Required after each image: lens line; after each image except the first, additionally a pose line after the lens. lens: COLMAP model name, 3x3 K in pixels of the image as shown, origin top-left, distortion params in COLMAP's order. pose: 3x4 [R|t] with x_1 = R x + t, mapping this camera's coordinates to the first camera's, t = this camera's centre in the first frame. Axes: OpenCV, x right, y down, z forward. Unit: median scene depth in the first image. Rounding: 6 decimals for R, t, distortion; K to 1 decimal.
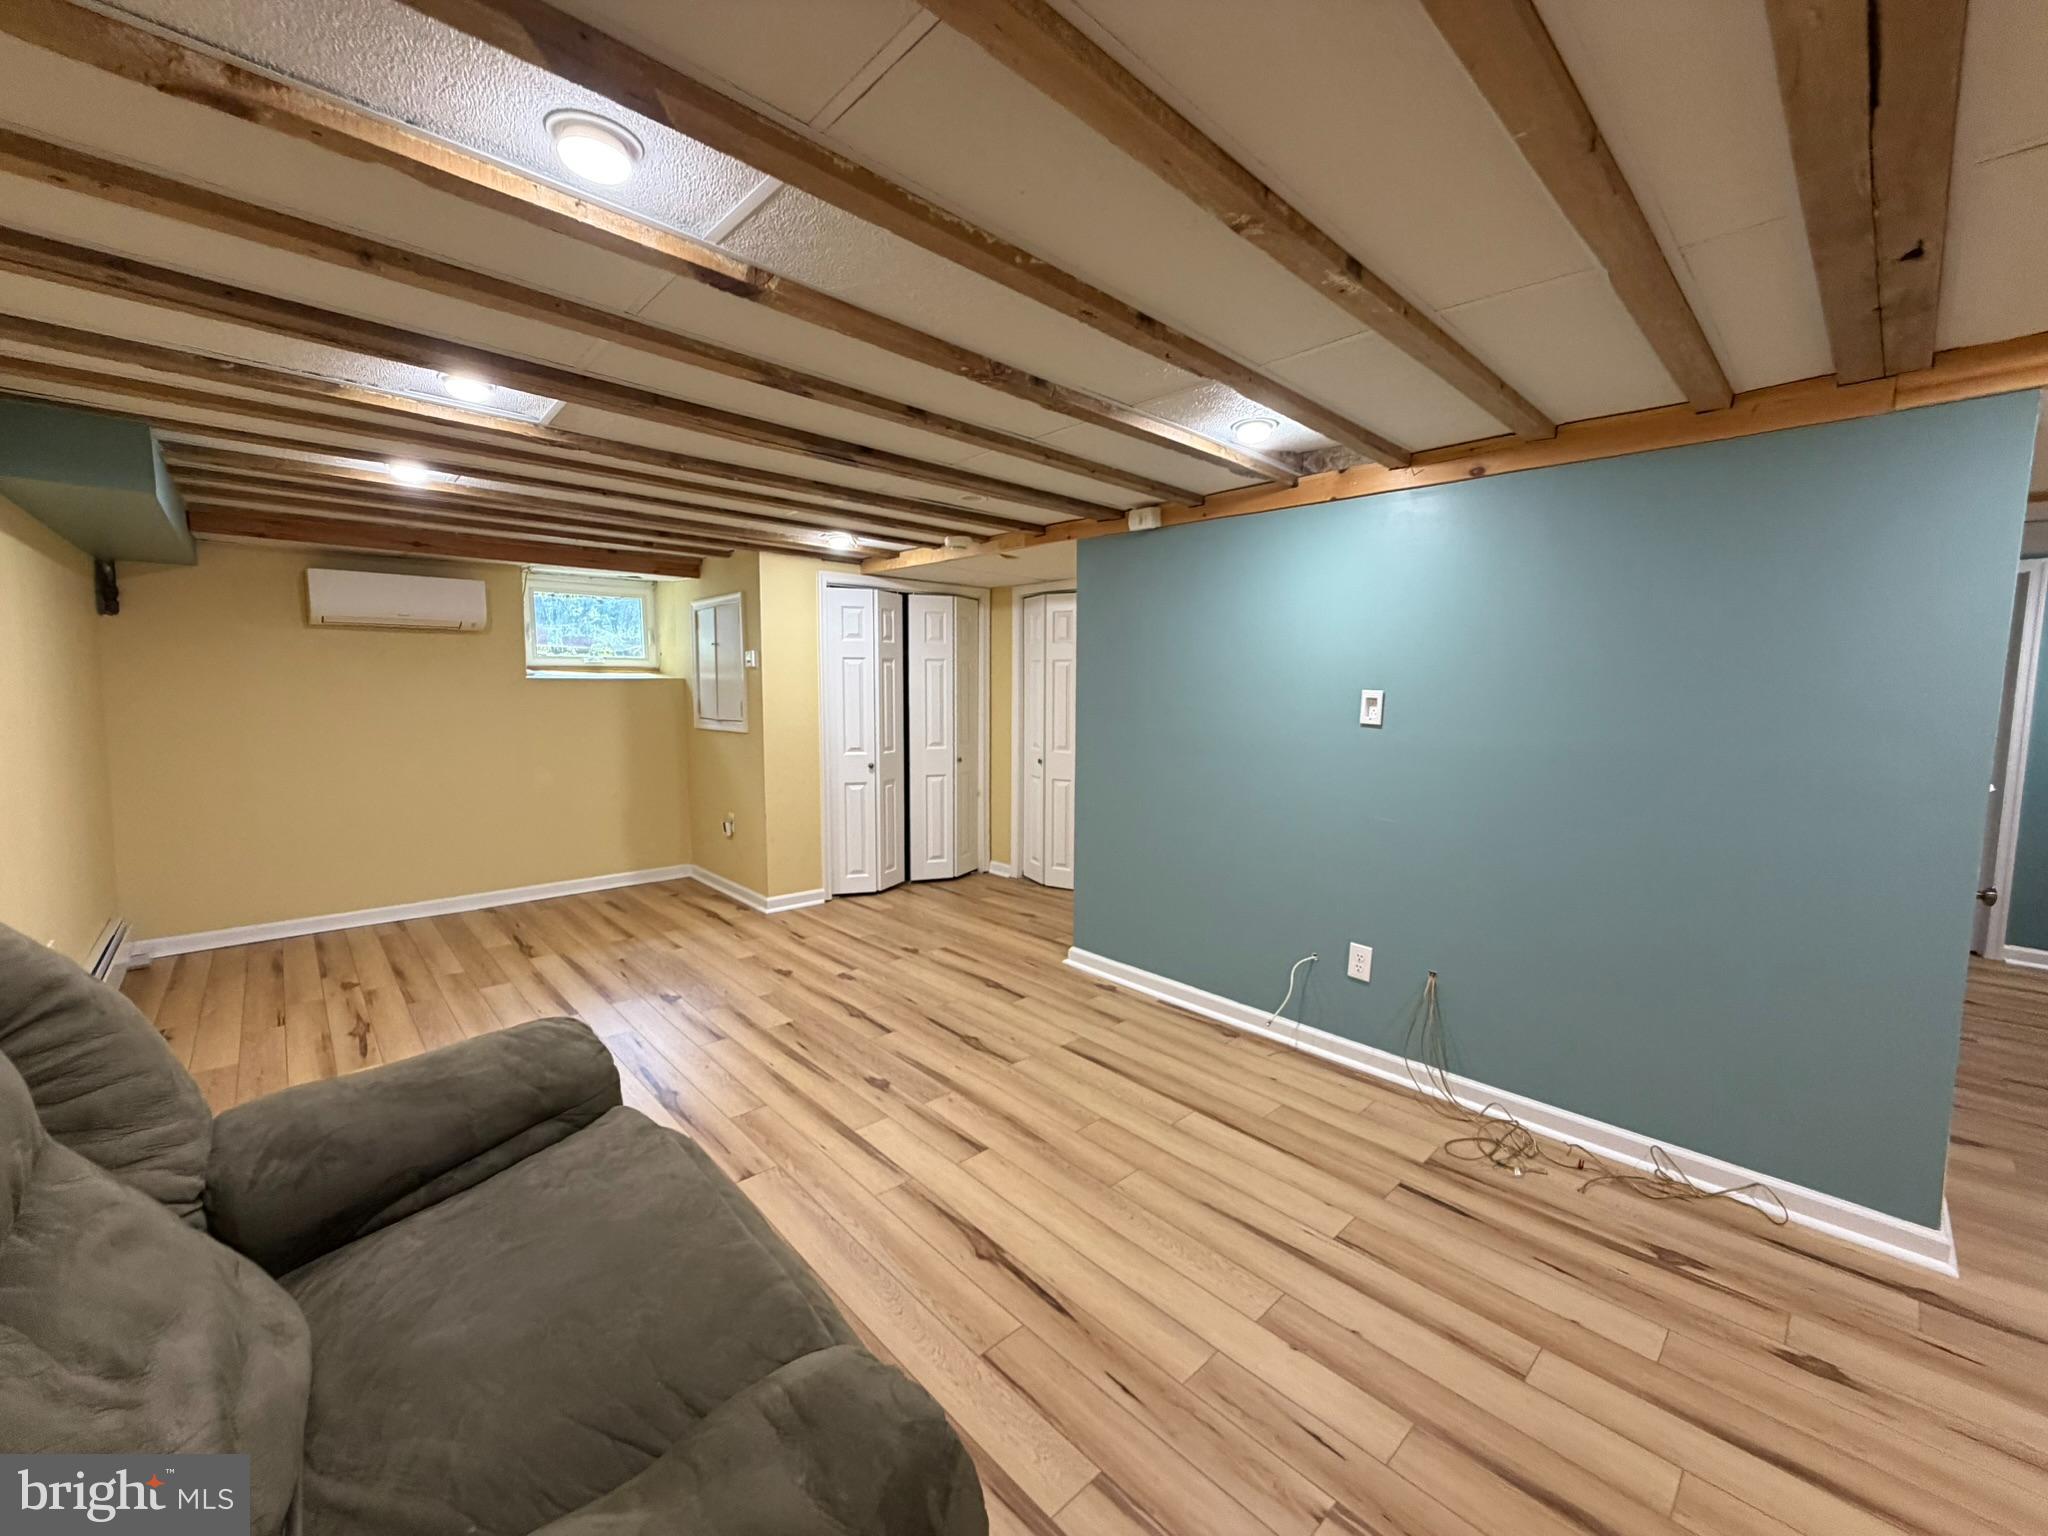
lens RADIAL K [[826.0, 0, 1023.4], [0, 826.0, 771.3], [0, 0, 1]] dist [-0.003162, -0.000234]
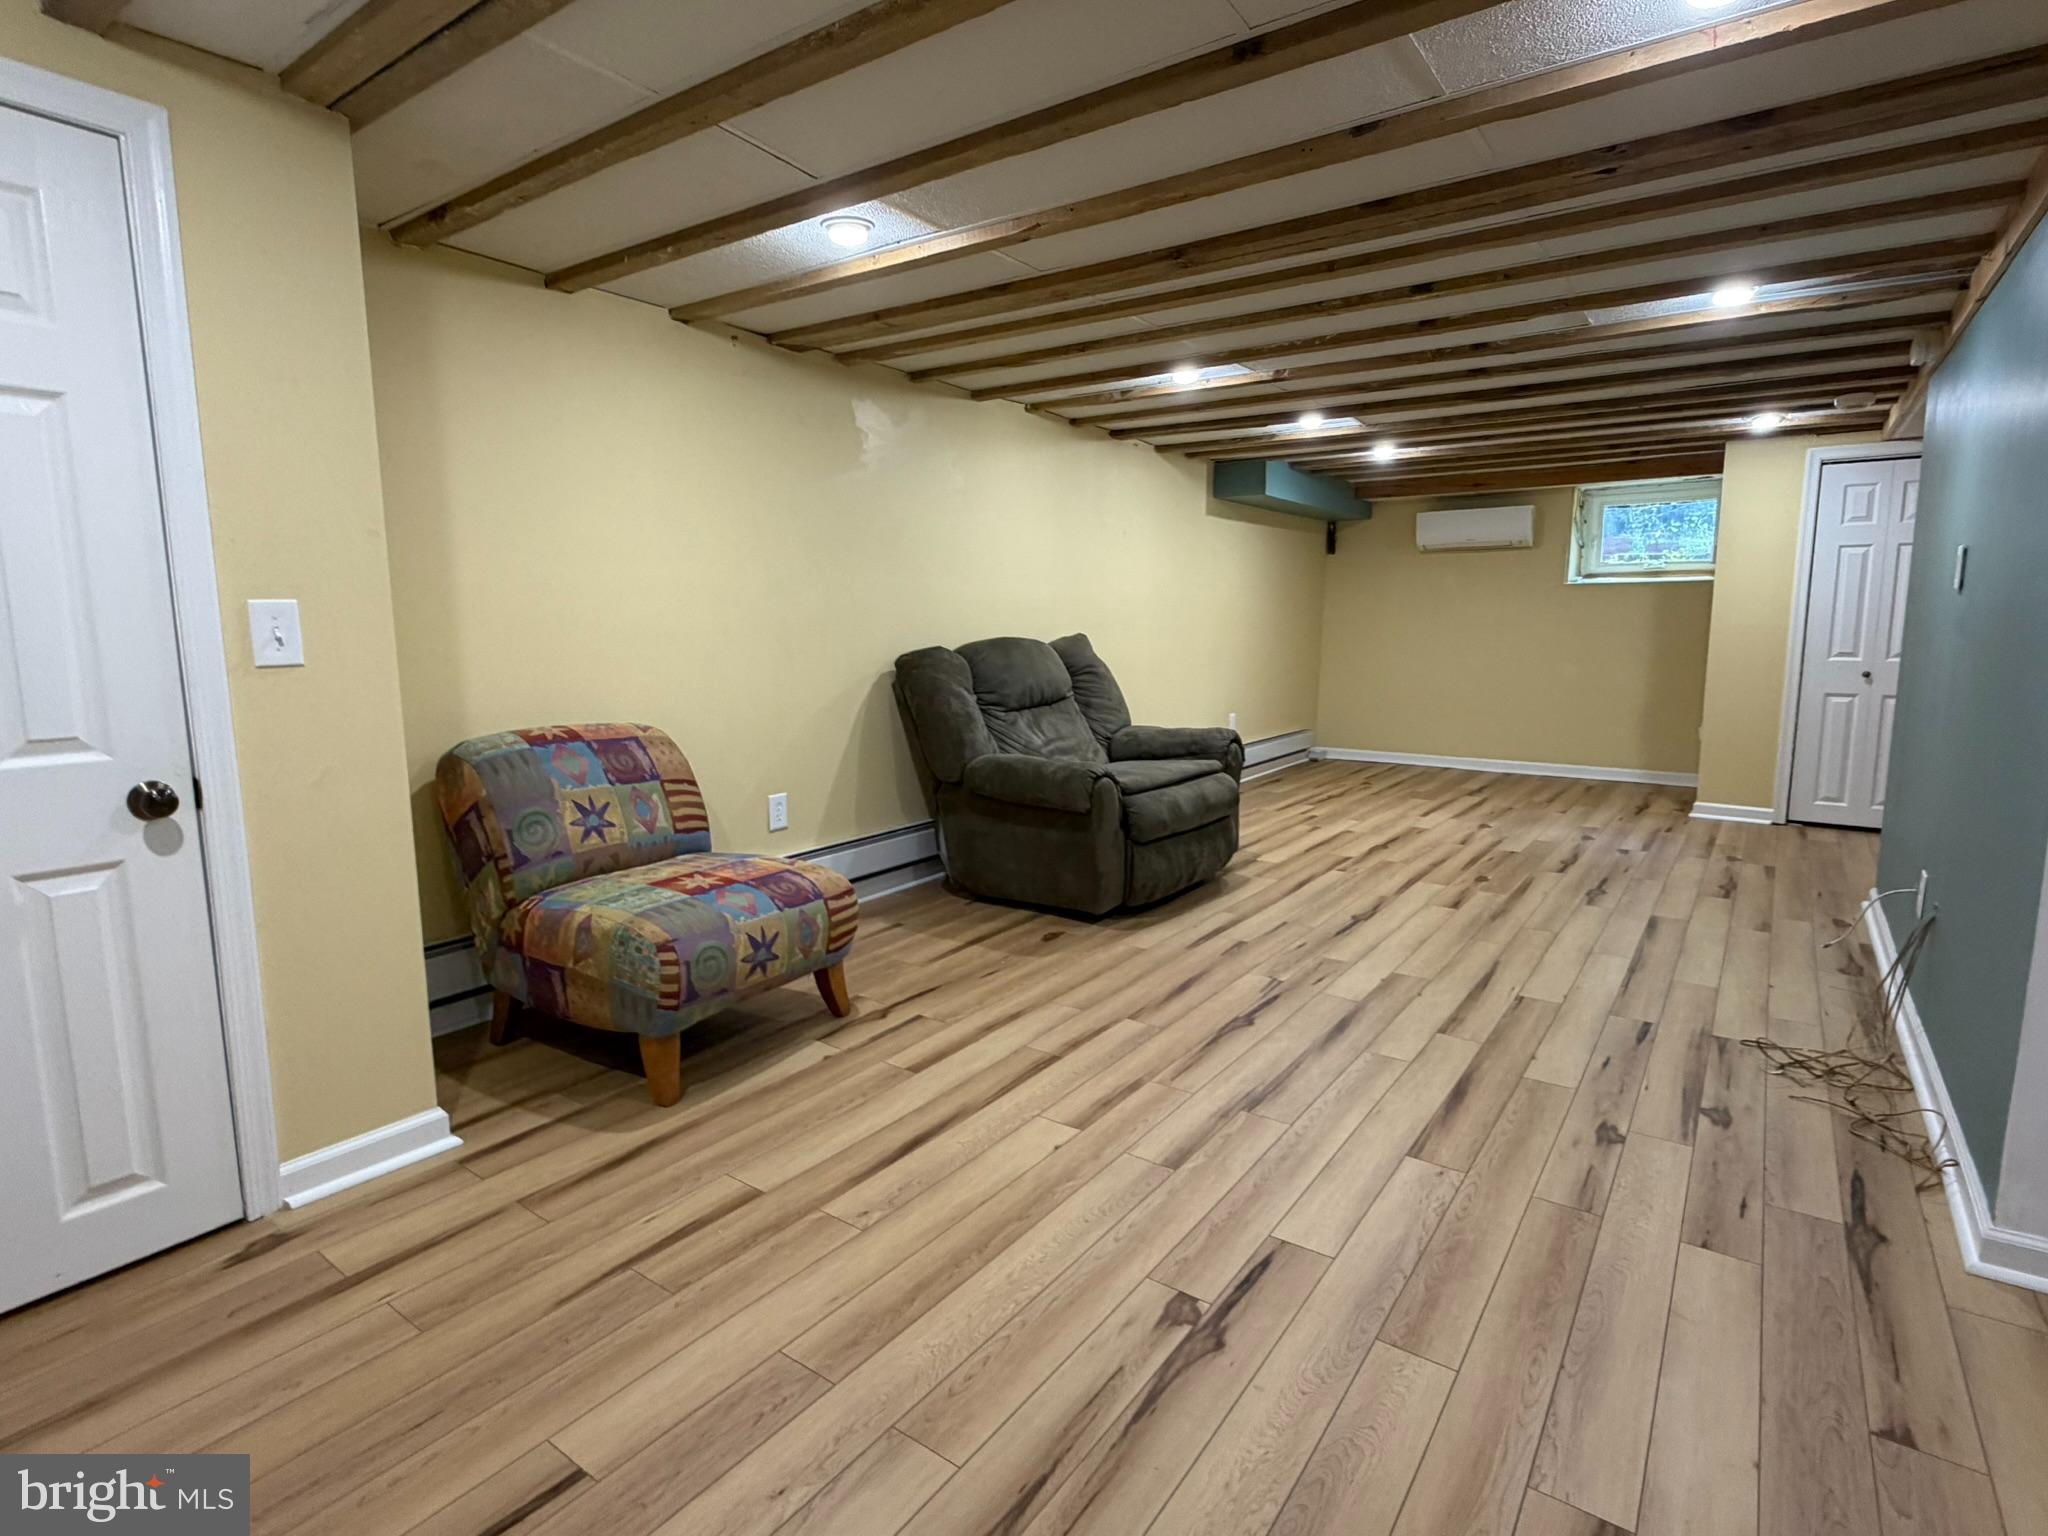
lens RADIAL K [[1042.2, 0, 1020.6], [0, 1042.2, 764.1], [0, 0, 1]] dist [-0.000310, -0.000104]
pose [[0.199127, 0.130916, -0.971190, 1.380719], [-0.089307, 0.989337, 0.115052, 0.075292], [0.975896, 0.063824, 0.208696, -0.090682]]
